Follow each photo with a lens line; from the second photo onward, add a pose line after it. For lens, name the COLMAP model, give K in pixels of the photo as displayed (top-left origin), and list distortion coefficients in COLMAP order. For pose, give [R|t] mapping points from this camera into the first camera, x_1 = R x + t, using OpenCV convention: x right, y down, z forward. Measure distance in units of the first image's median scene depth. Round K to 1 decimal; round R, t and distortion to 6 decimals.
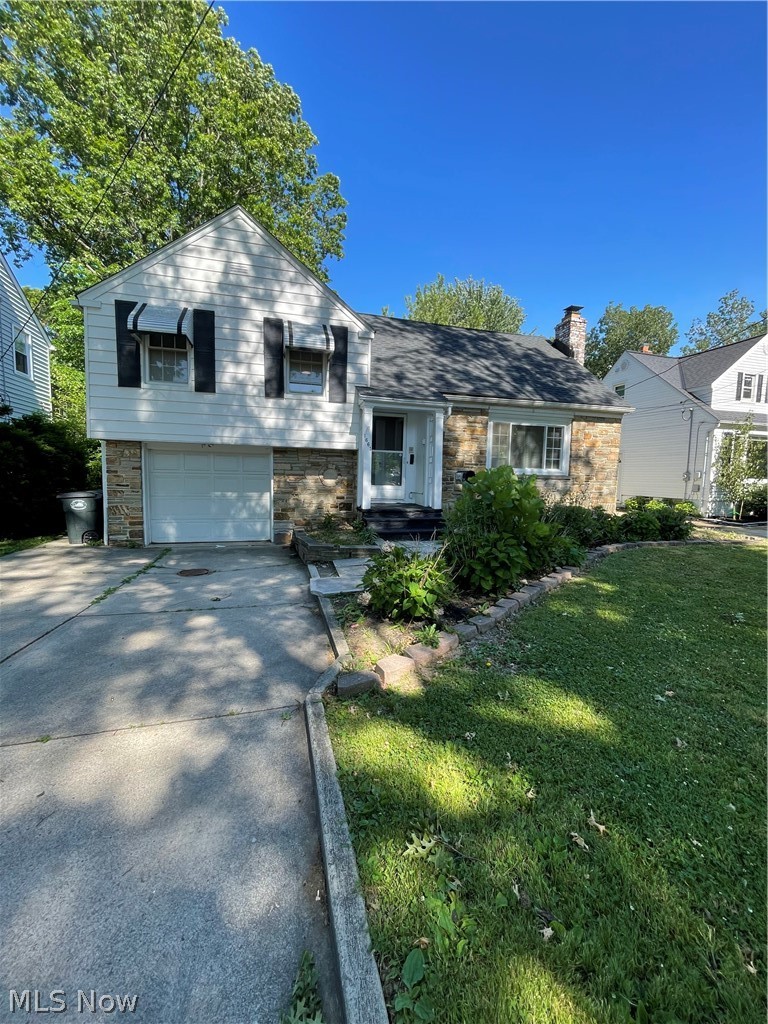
lens RADIAL K [[415.8, 0, 387.8], [0, 415.8, 511.3], [0, 0, 1]] dist [-0.003603, 0.002028]
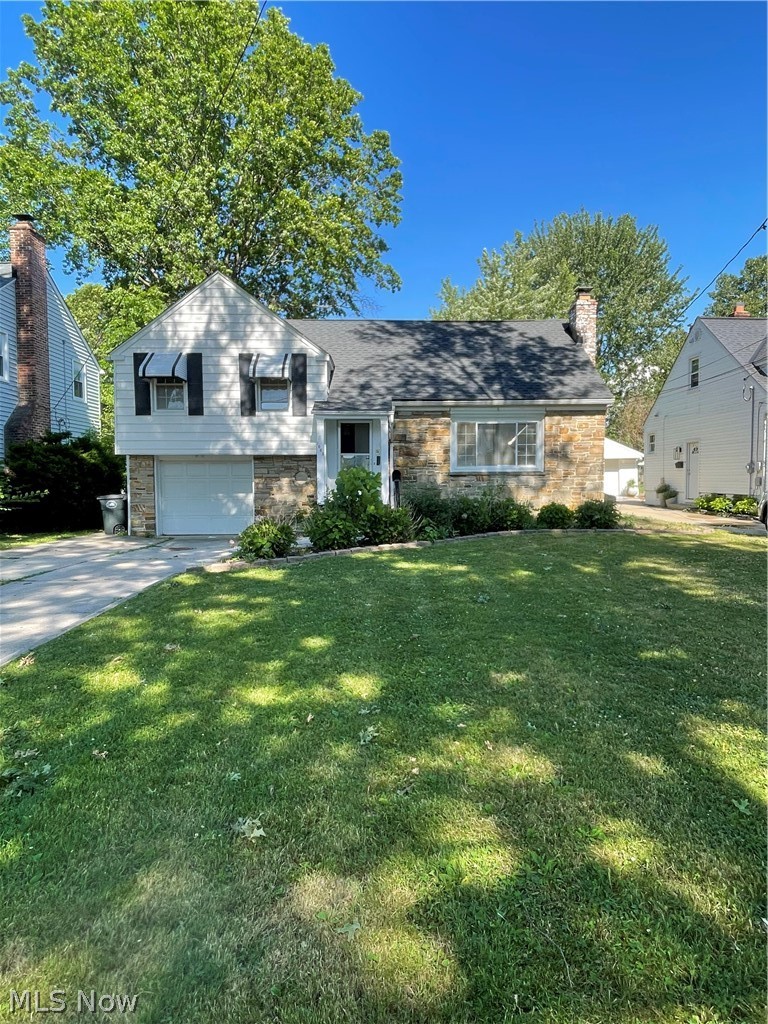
lens RADIAL K [[569.9, 0, 382.9], [0, 569.9, 512.3], [0, 0, 1]] dist [0.006174, -0.001612]
pose [[0.970655, -0.011160, -0.240216, 0.505677], [0.005251, 0.999668, -0.025225, 0.057573], [0.240417, 0.023224, 0.970392, -0.529508]]
